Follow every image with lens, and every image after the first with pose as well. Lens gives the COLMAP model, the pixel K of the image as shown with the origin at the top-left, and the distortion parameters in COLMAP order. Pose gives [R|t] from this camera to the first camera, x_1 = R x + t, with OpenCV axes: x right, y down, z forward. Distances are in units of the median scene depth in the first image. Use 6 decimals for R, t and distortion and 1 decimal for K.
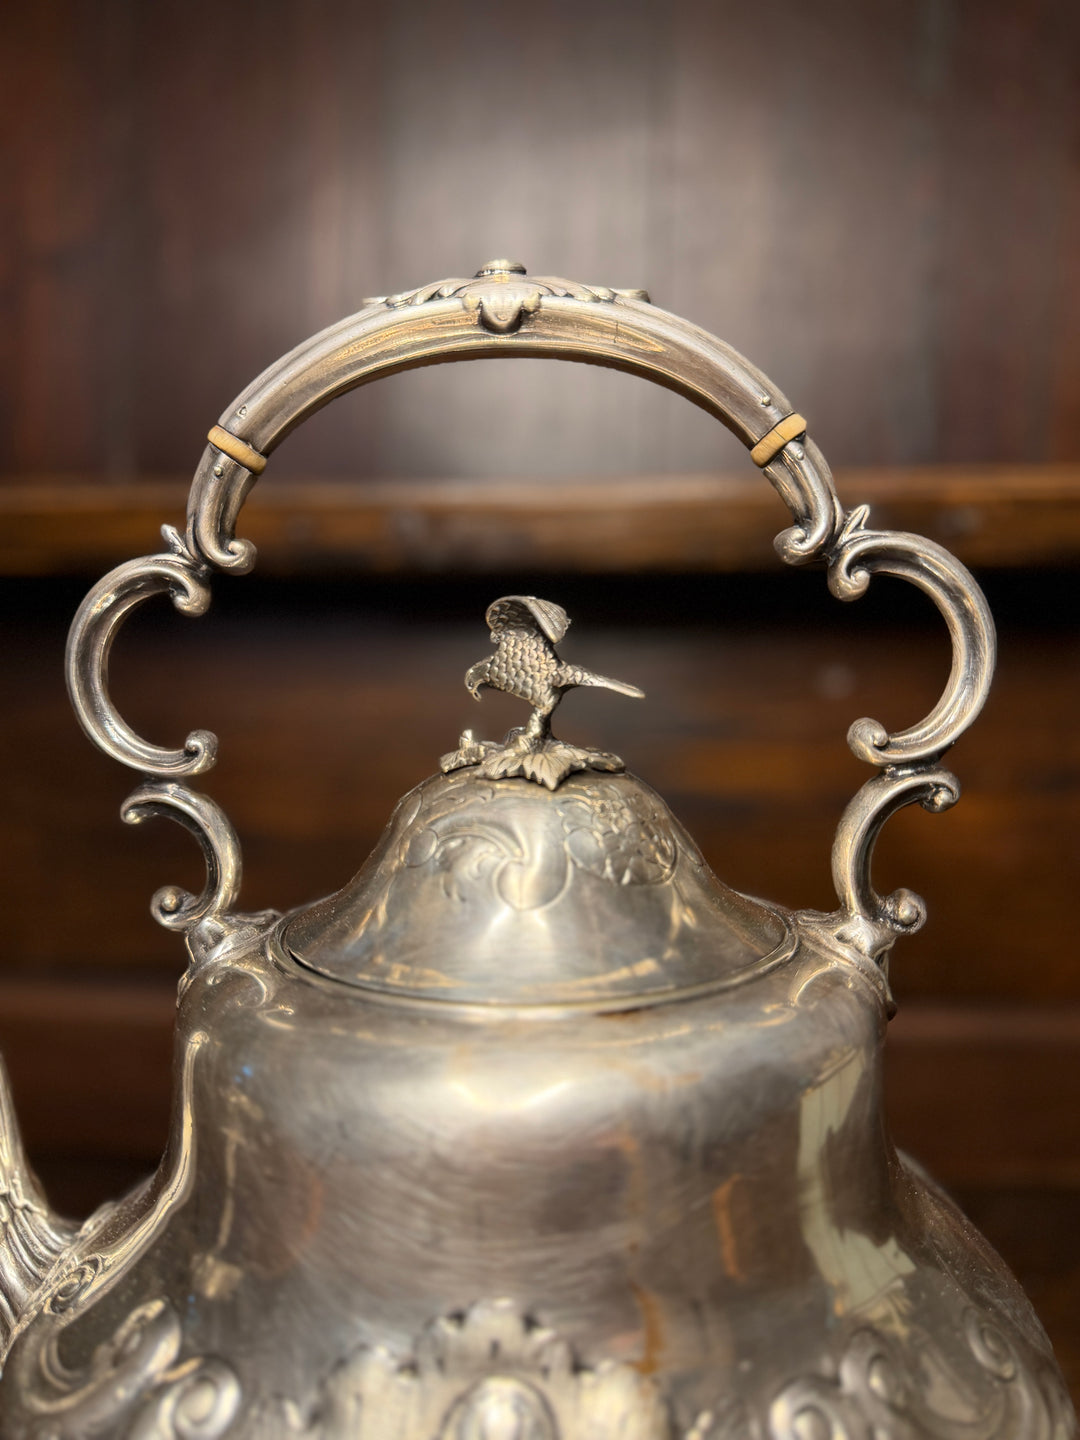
lens RADIAL K [[1211.1, 0, 532.8], [0, 1211.1, 718.0], [0, 0, 1]] dist [-0.002816, 0.004810]
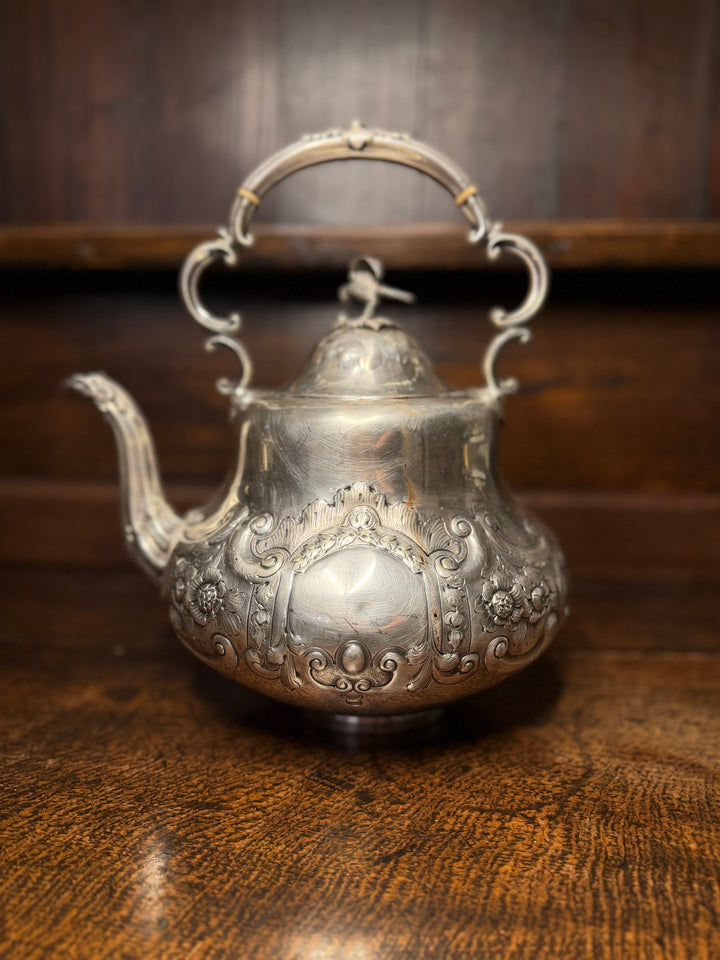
lens RADIAL K [[736.8, 0, 360.0], [0, 736.8, 480.0], [0, 0, 1]] dist [-0.007196, -0.005190]
pose [[0.999705, 0.003891, 0.023970, -0.053493], [-0.006590, 0.993510, 0.113553, 0.188182], [-0.023372, -0.113678, 0.993243, -0.595286]]
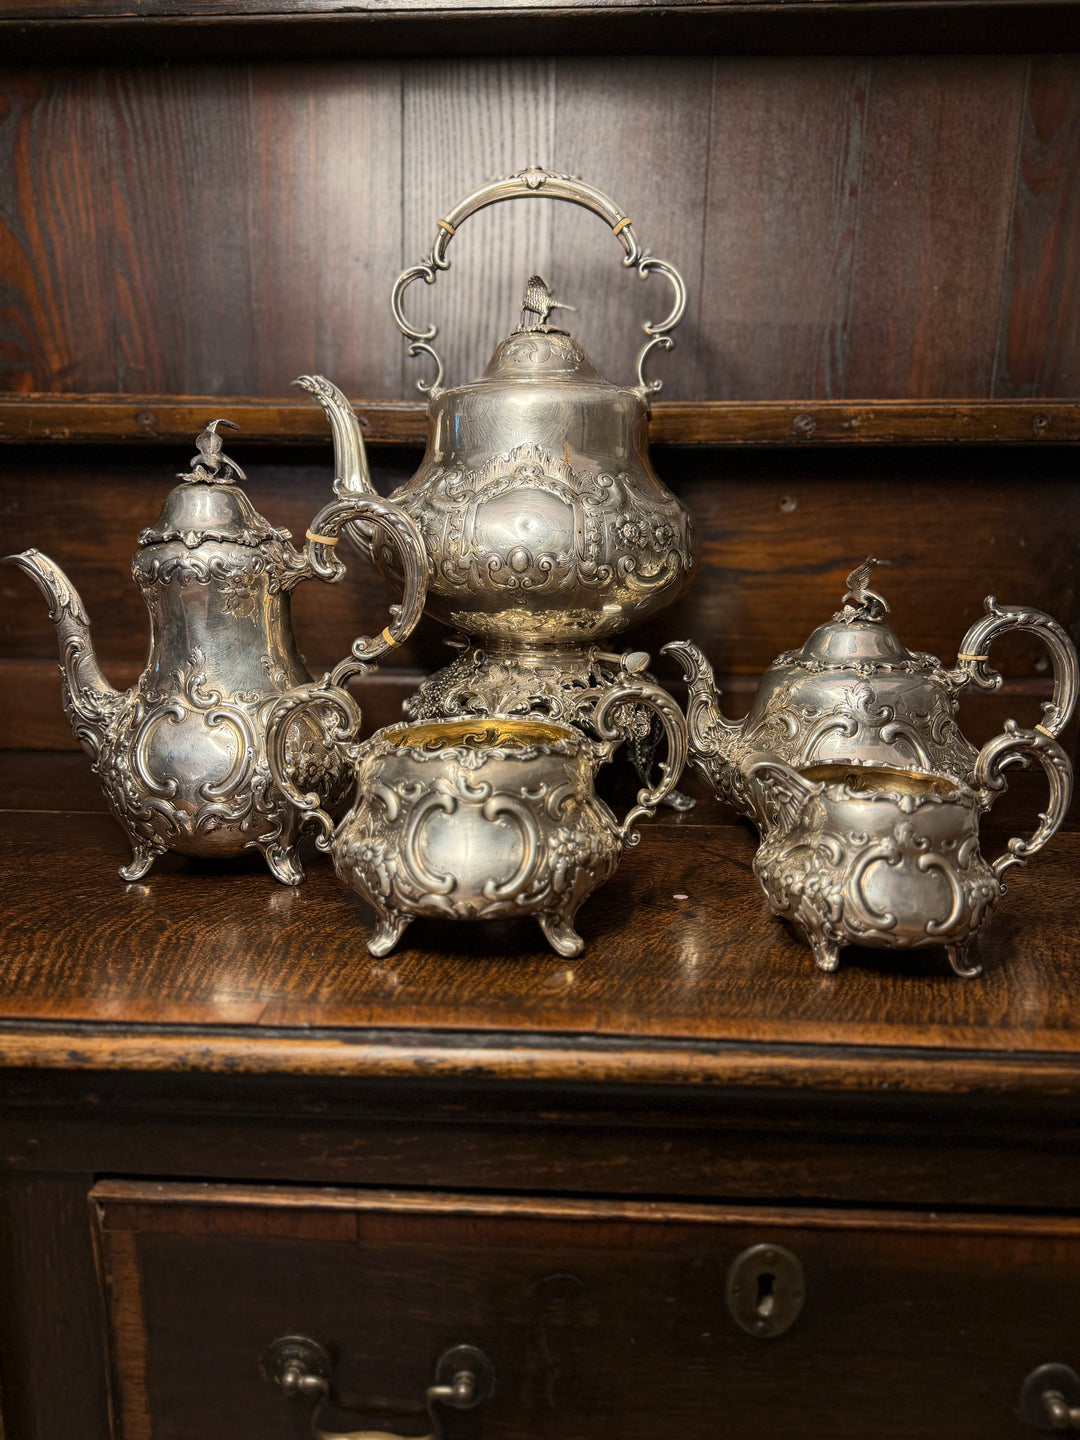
lens RADIAL K [[1211.1, 0, 532.8], [0, 1211.1, 718.0], [0, 0, 1]] dist [-0.002816, 0.004810]
pose [[0.999633, 0.021881, -0.015989, 0.052551], [-0.019471, 0.990257, 0.137883, 0.602965], [0.018850, -0.137521, 0.990320, -2.282898]]
